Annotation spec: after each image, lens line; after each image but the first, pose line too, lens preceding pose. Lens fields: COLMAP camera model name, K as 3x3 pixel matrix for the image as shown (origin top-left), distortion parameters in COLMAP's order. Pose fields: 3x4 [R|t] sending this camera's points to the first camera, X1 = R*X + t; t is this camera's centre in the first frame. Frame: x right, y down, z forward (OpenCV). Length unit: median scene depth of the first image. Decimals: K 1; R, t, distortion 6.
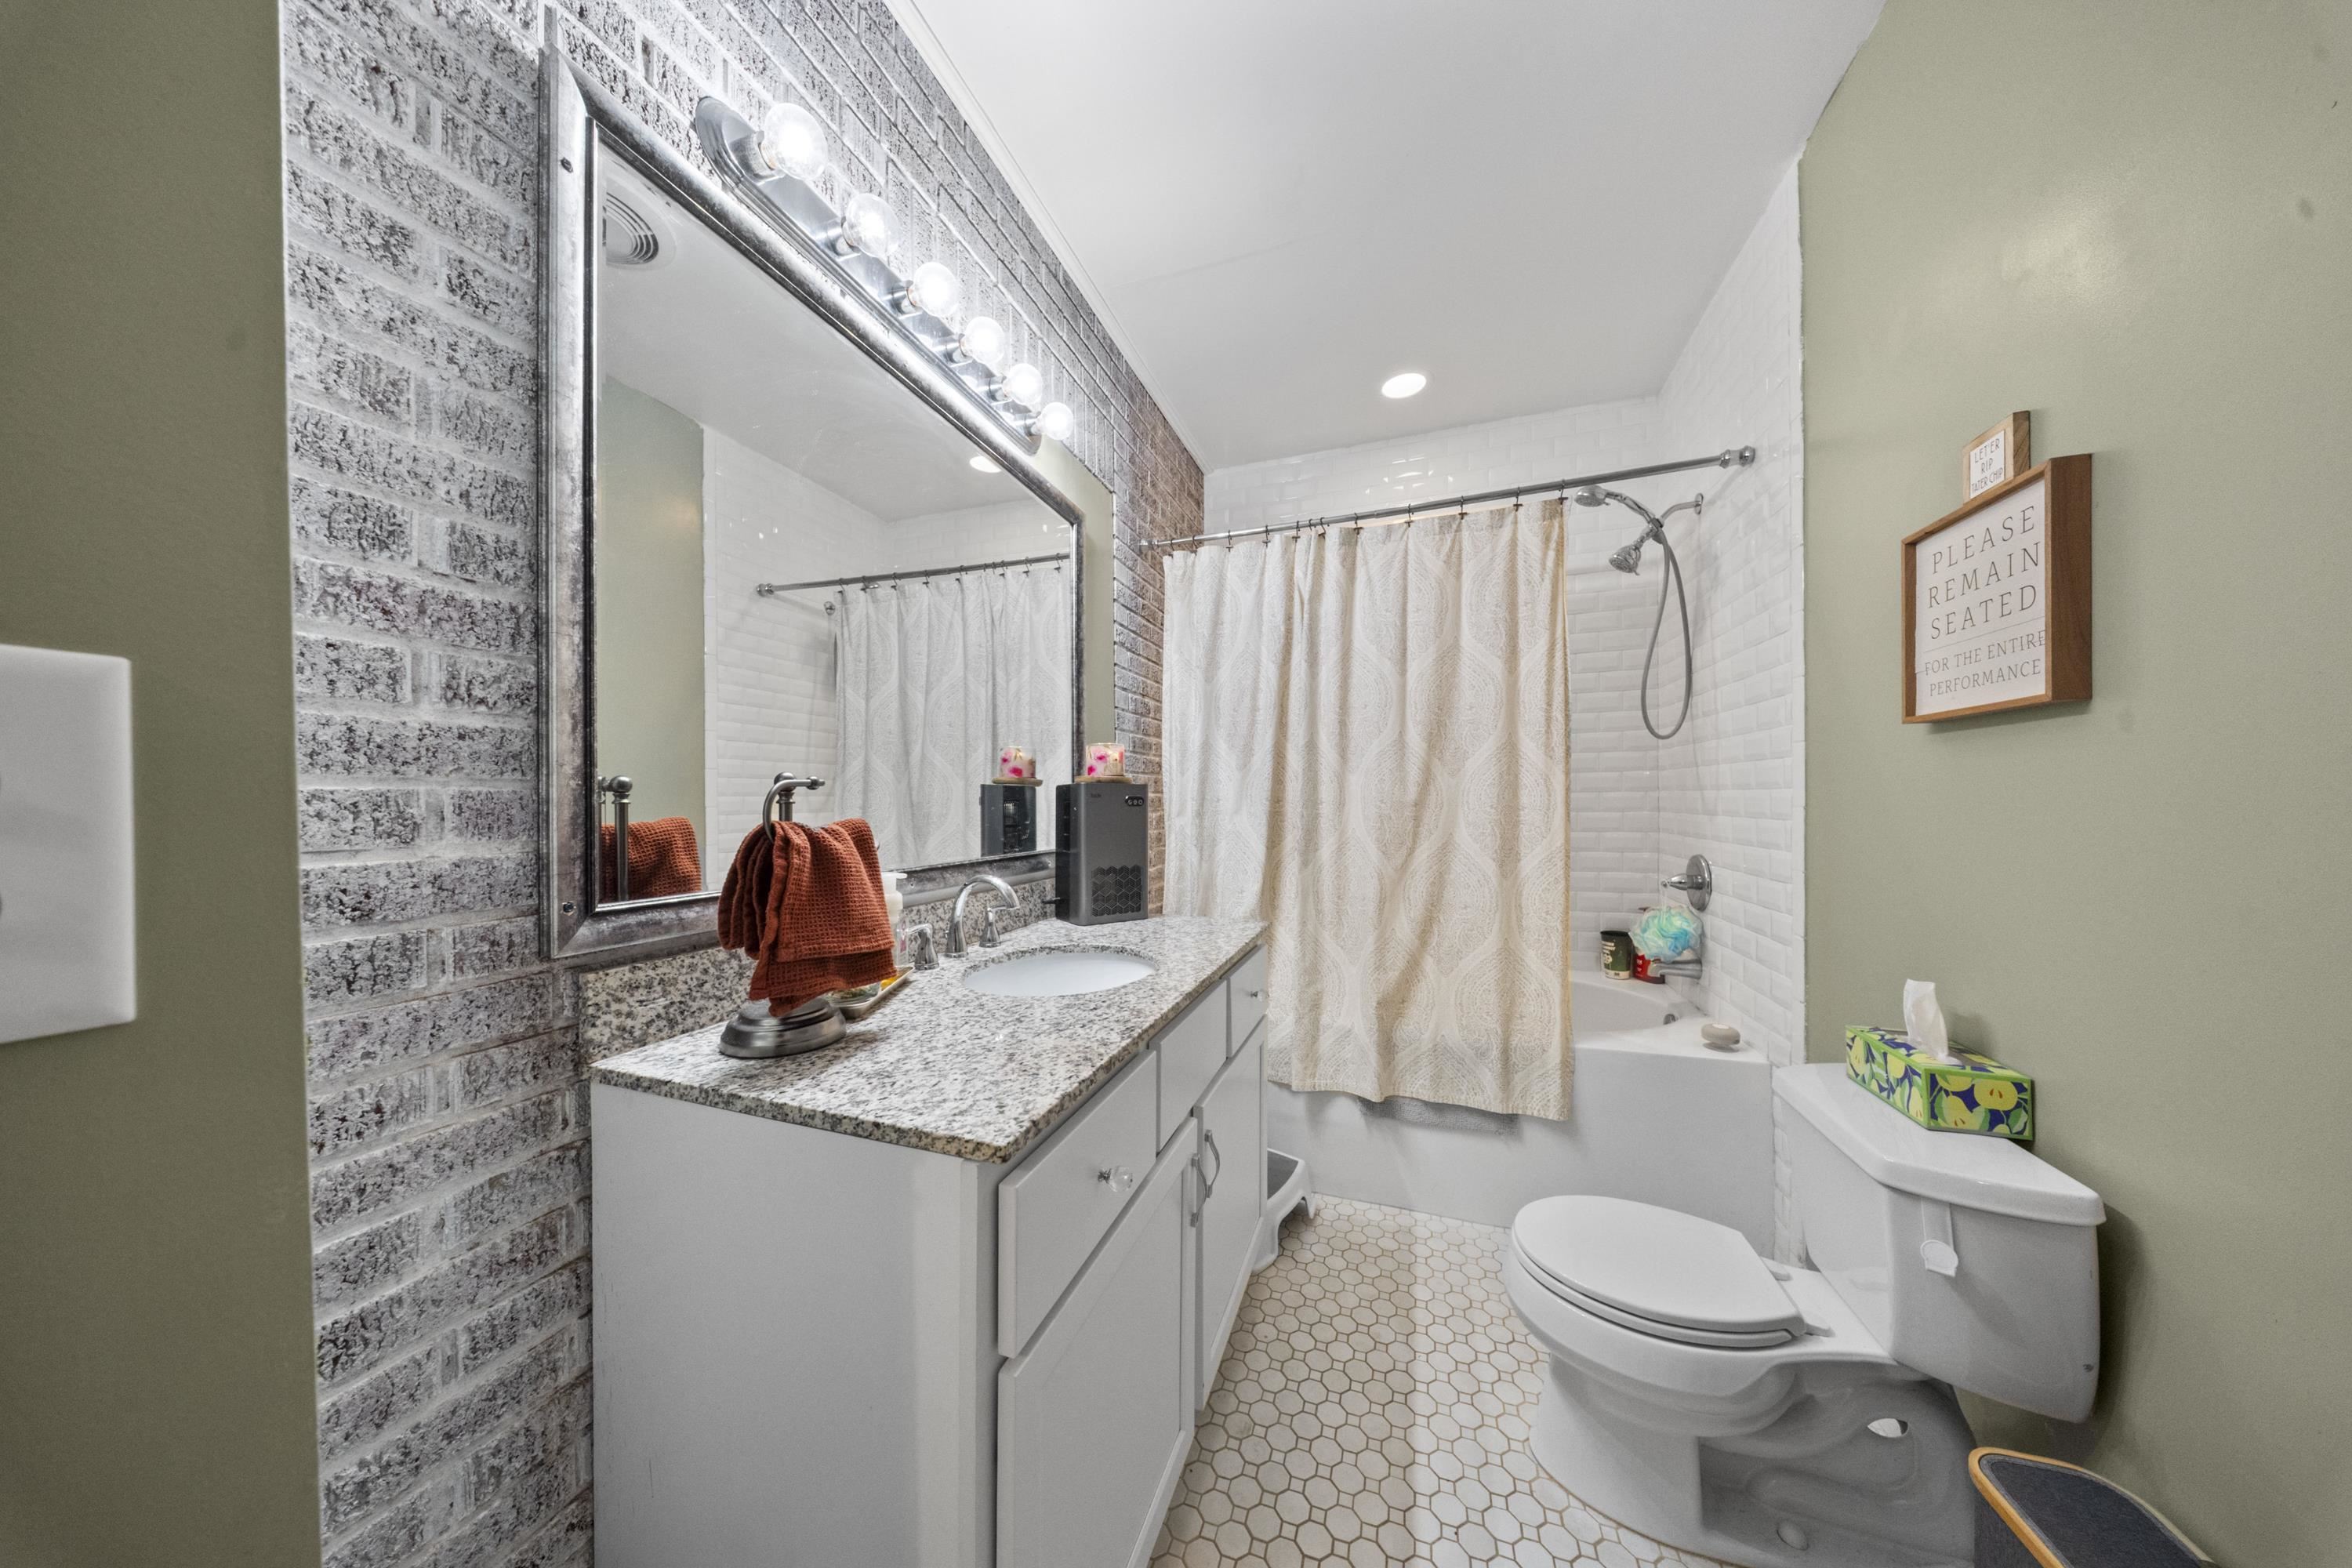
lens RADIAL K [[687.2, 0, 1184.6], [0, 687.2, 797.1], [0, 0, 1]] dist [-0.001131, -0.000082]
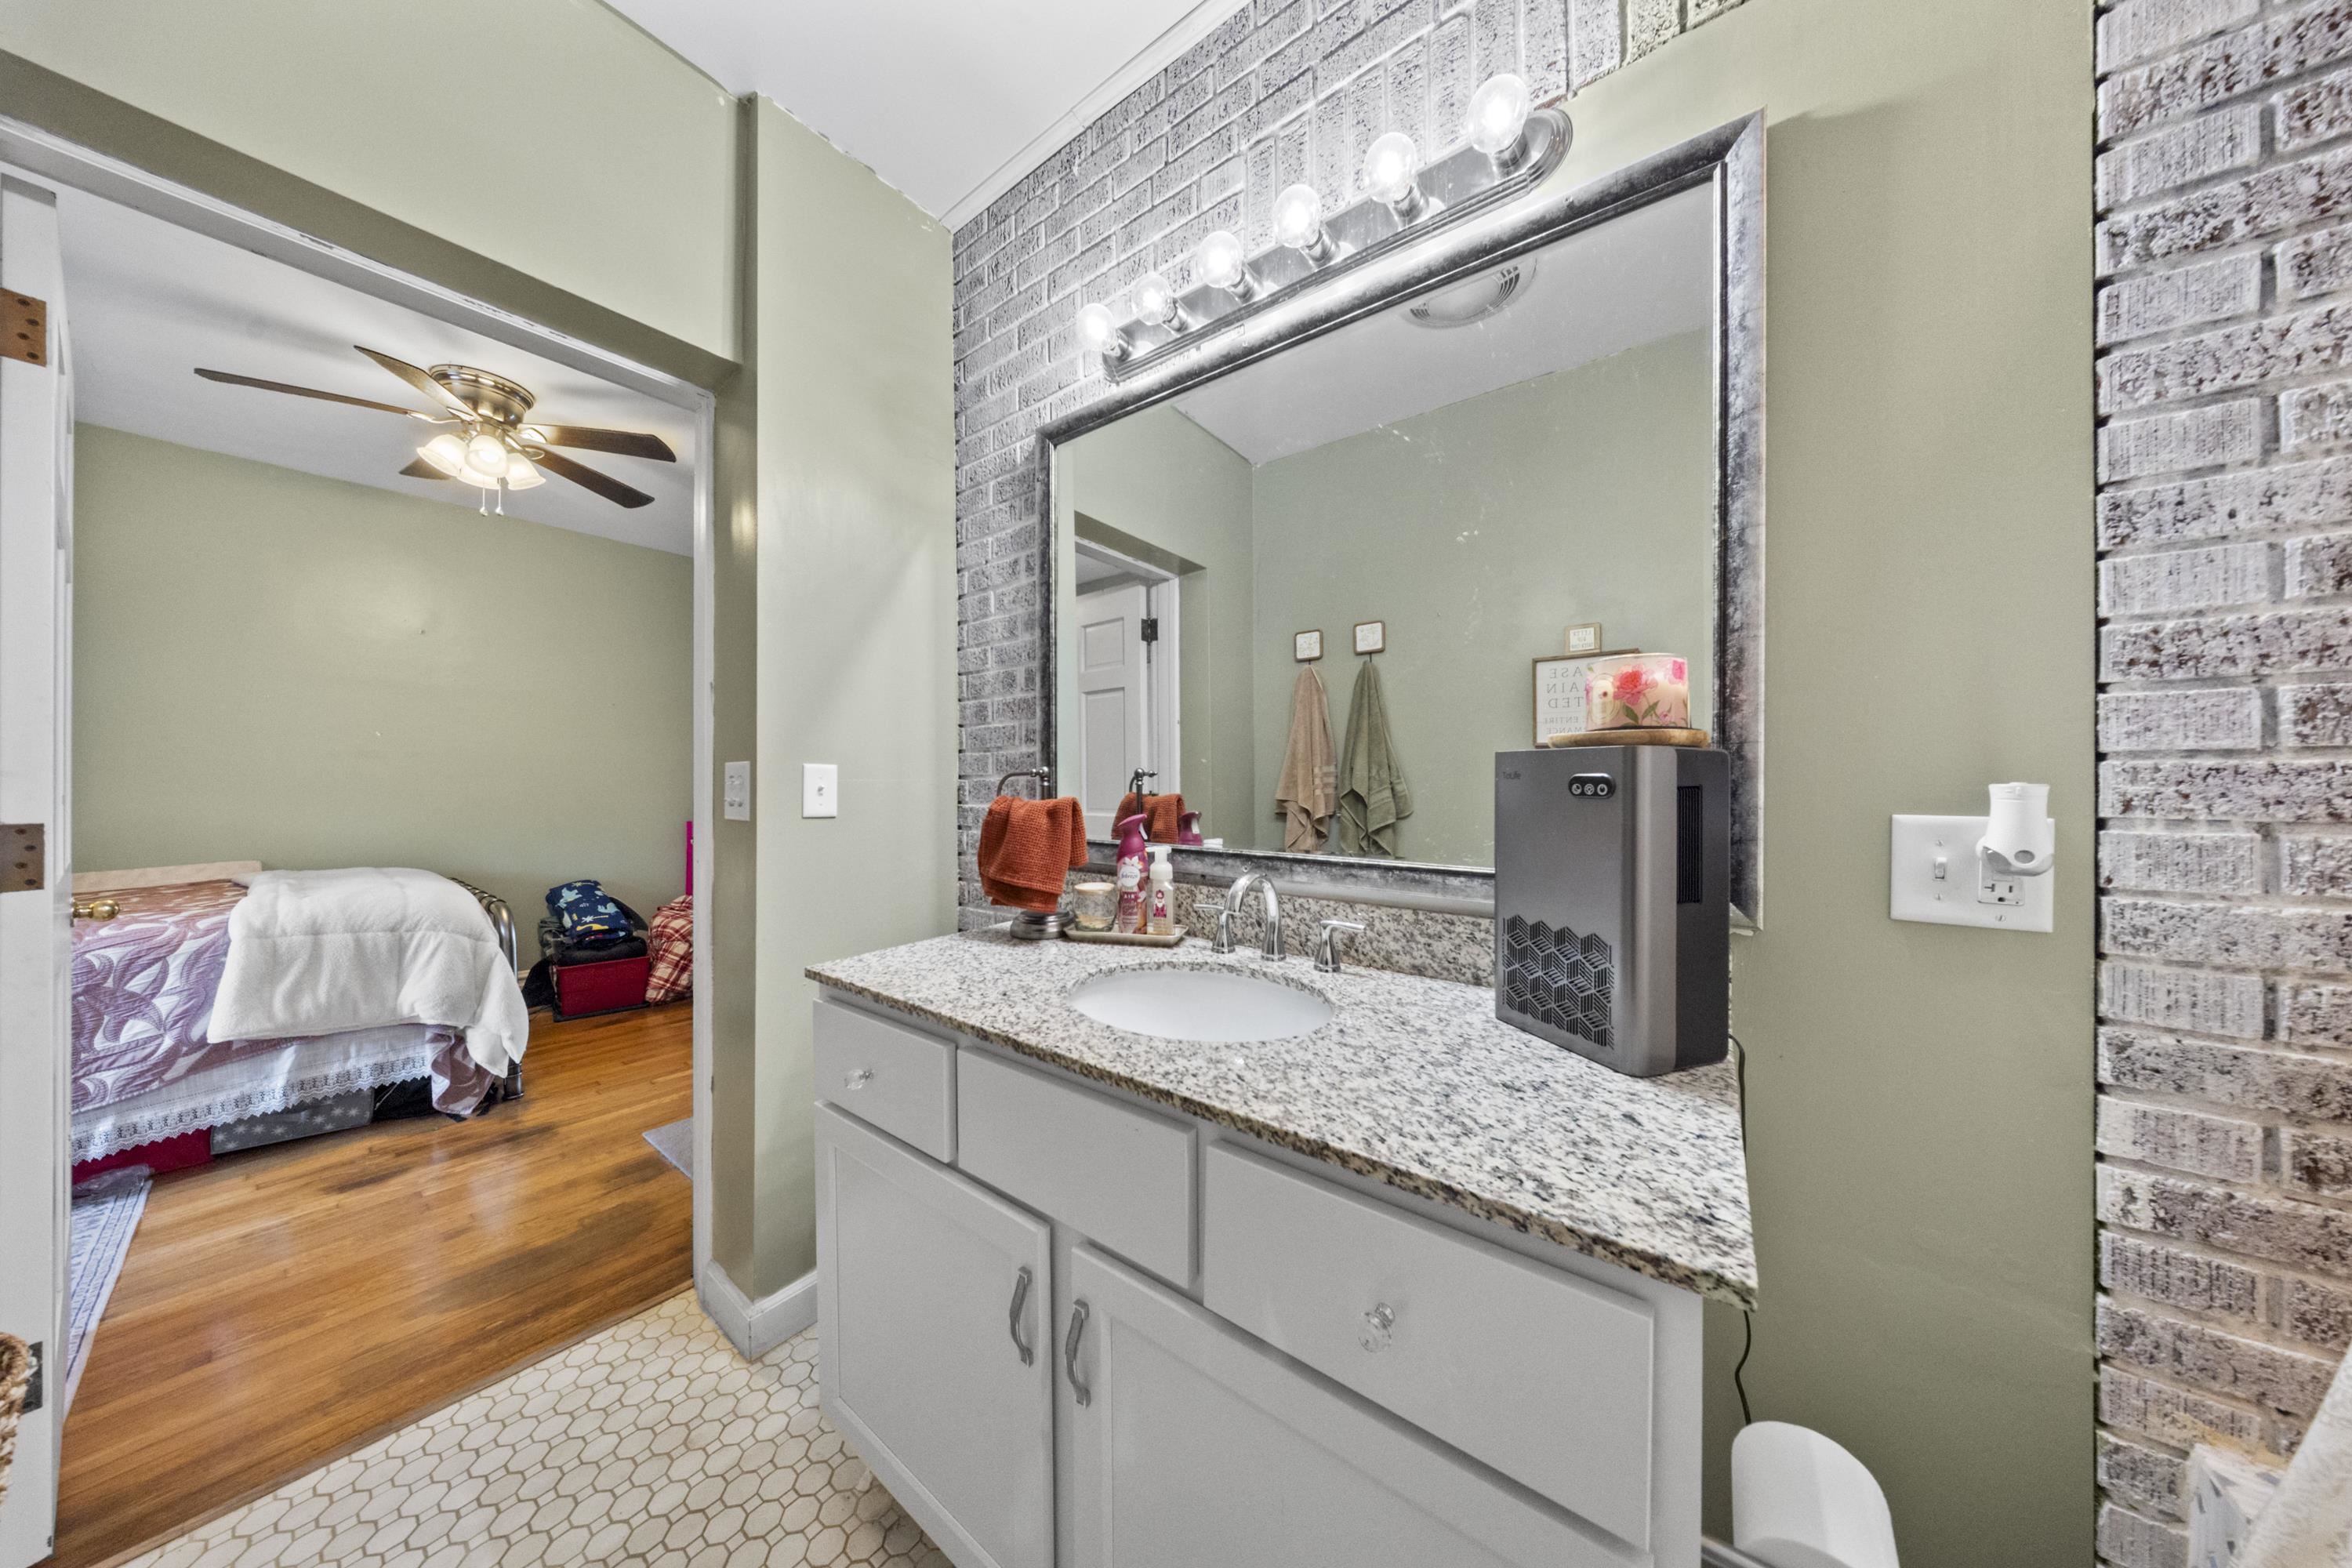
lens RADIAL K [[696.0, 0, 1176.4], [0, 696.0, 780.3], [0, 0, 1]] dist [0.010276, 0.000002]
pose [[-0.311373, 0.005323, -0.950273, 0.425164], [0.007129, 0.999969, 0.003266, -0.002601], [0.950261, -0.005758, -0.311401, 0.878886]]
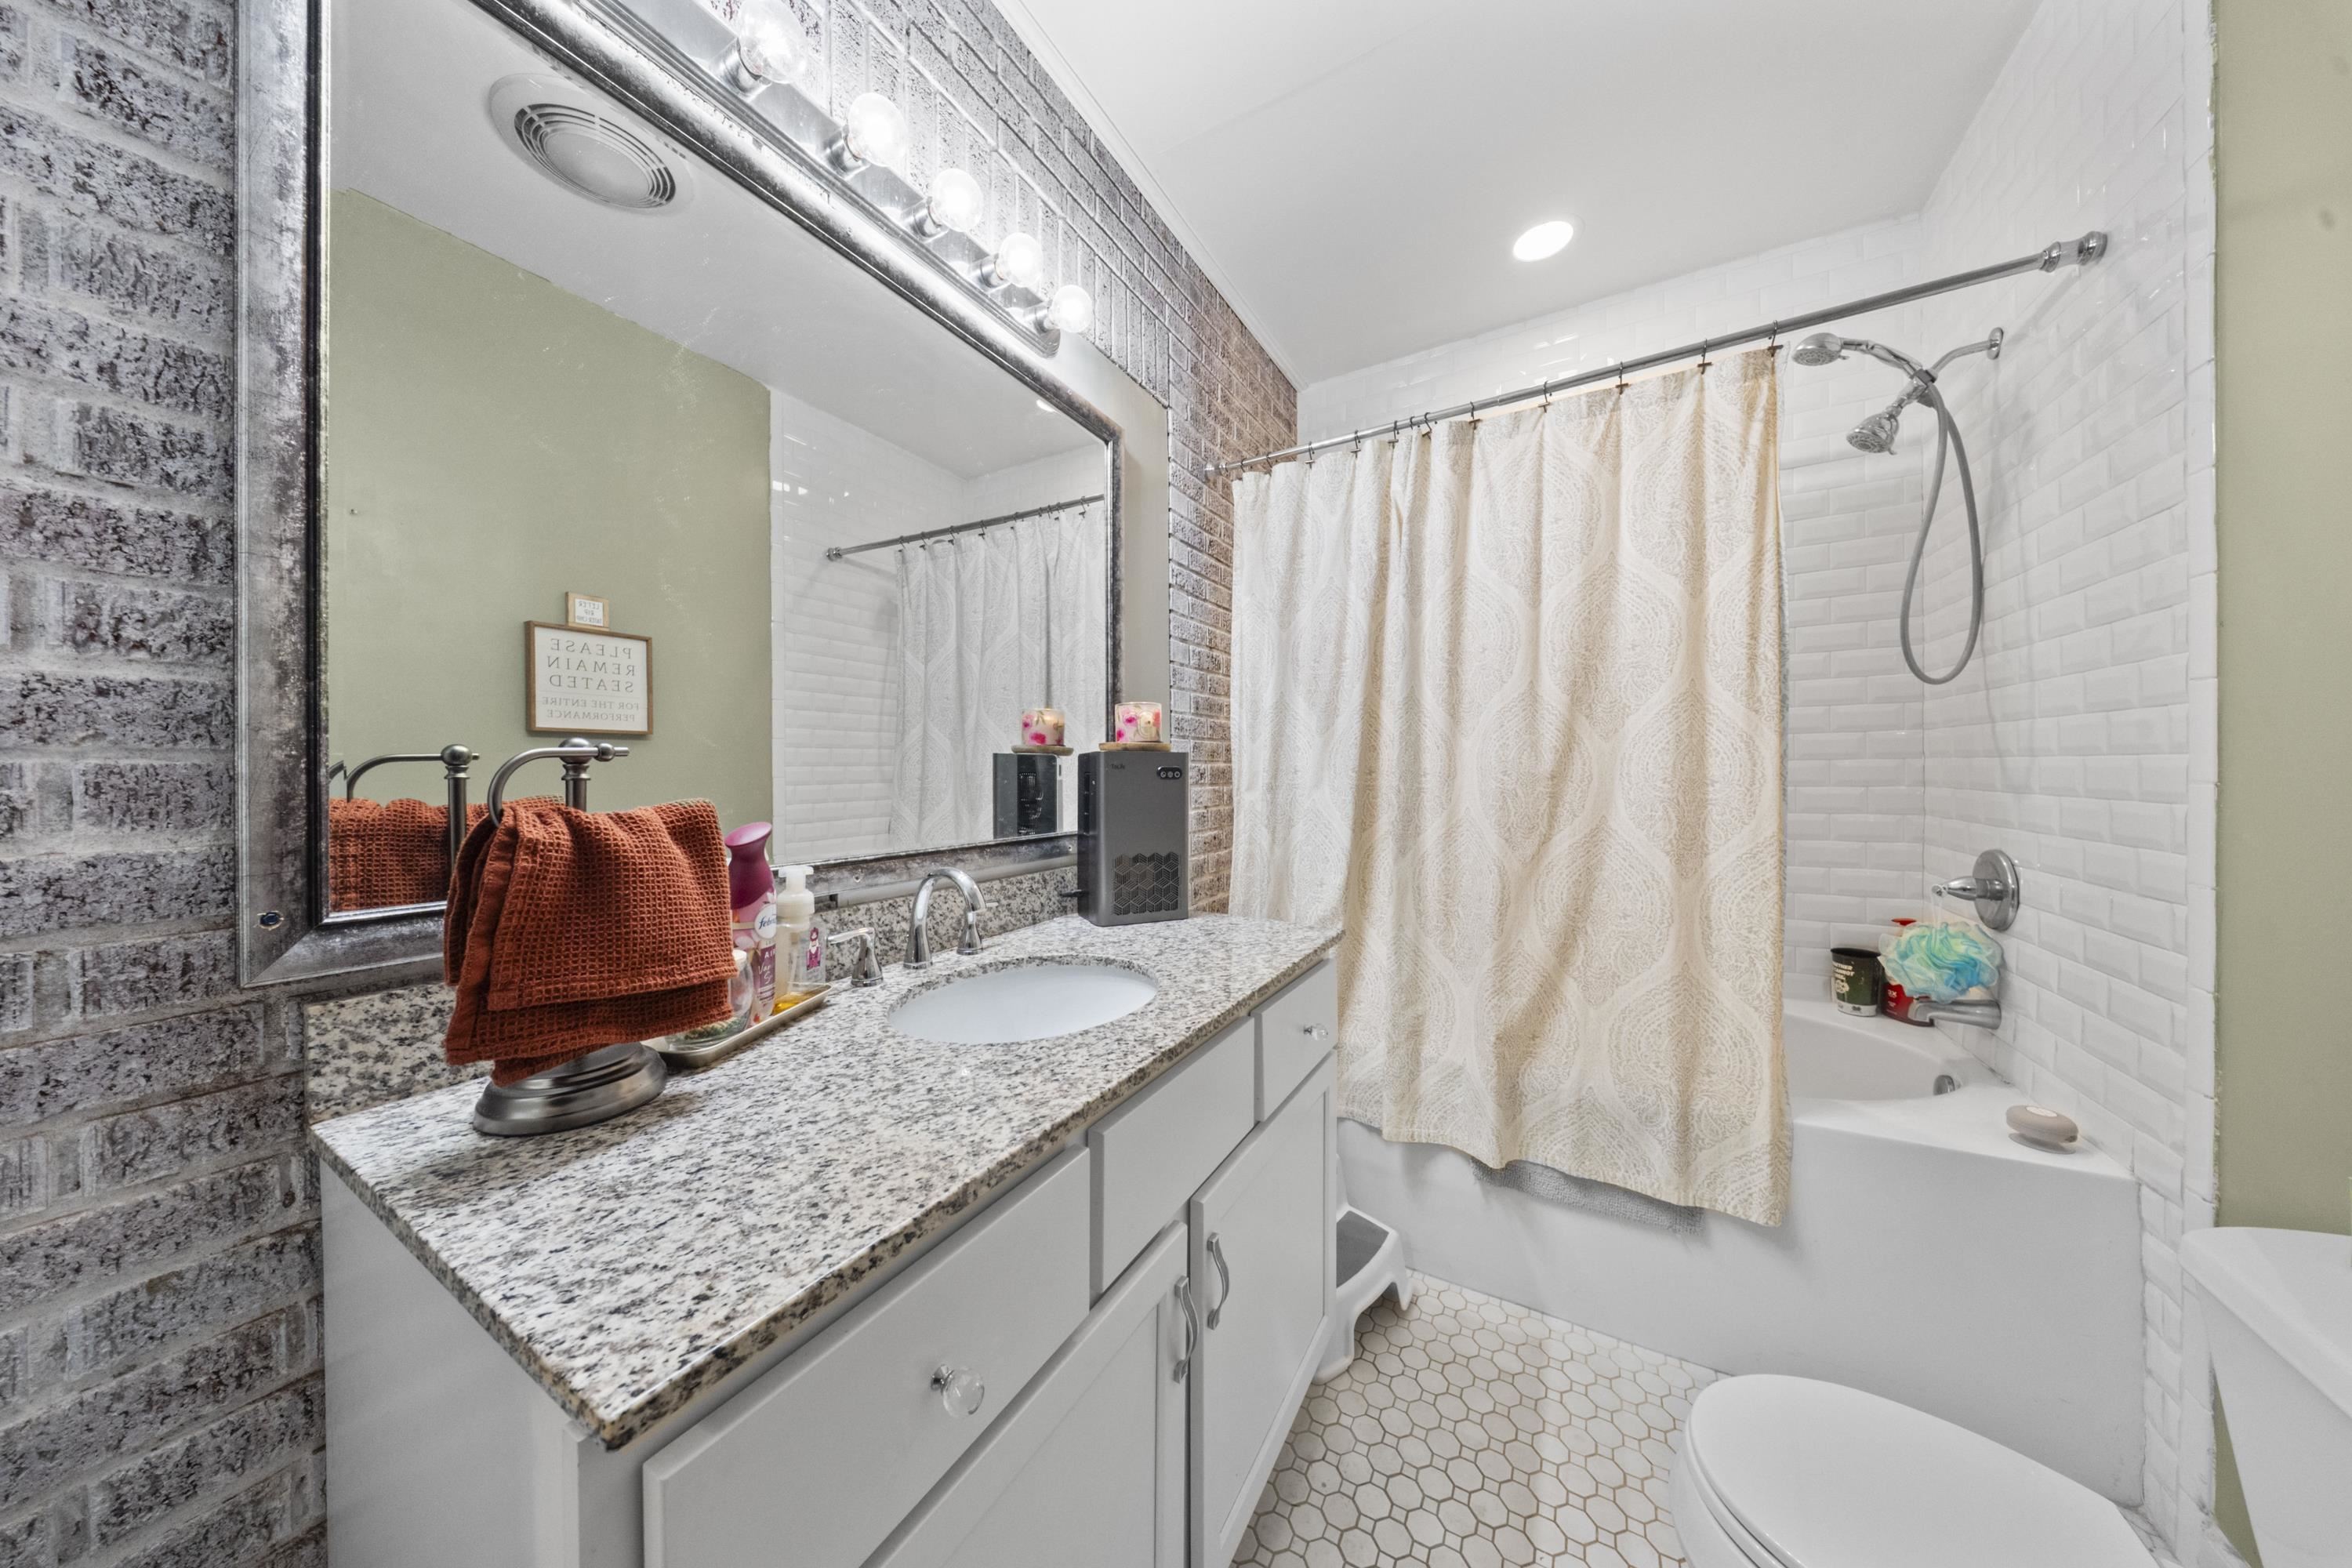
lens RADIAL K [[709.6, 0, 1178.6], [0, 709.6, 769.8], [0, 0, 1]] dist [-0.004331, 0.000116]
pose [[0.981577, -0.000626, -0.191064, 0.095856], [0.001591, 0.999987, 0.004897, -0.002086], [0.191058, -0.005111, 0.981565, 0.184927]]
